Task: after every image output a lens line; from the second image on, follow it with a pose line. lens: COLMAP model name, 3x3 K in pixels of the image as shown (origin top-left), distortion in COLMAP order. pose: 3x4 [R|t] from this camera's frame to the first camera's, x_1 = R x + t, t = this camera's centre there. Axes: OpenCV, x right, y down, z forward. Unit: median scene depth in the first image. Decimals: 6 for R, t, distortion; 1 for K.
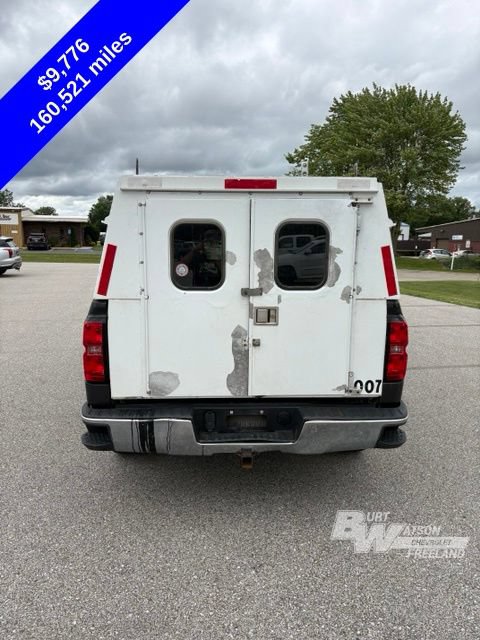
lens RADIAL K [[478.2, 0, 240.0], [0, 478.2, 320.0], [0, 0, 1]] dist [0.037777, -0.006004]
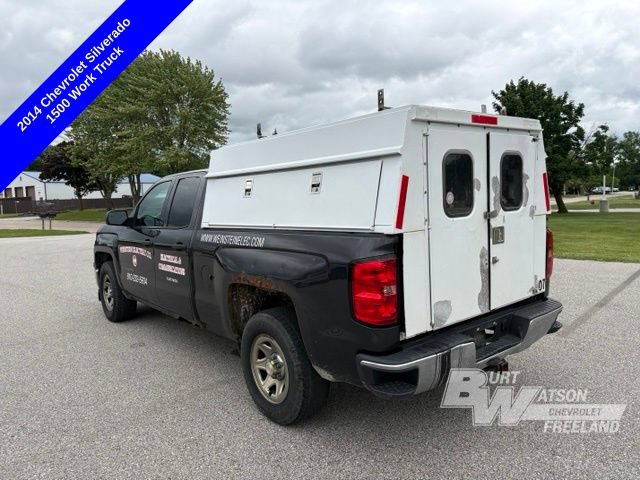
lens RADIAL K [[478.2, 0, 320.0], [0, 478.2, 240.0], [0, 0, 1]] dist [0.037777, -0.006004]
pose [[0.791053, -0.098469, 0.603771, -0.989729], [0.145046, 0.989007, -0.028740, -0.026277], [-0.594304, 0.110309, 0.796640, 0.354836]]
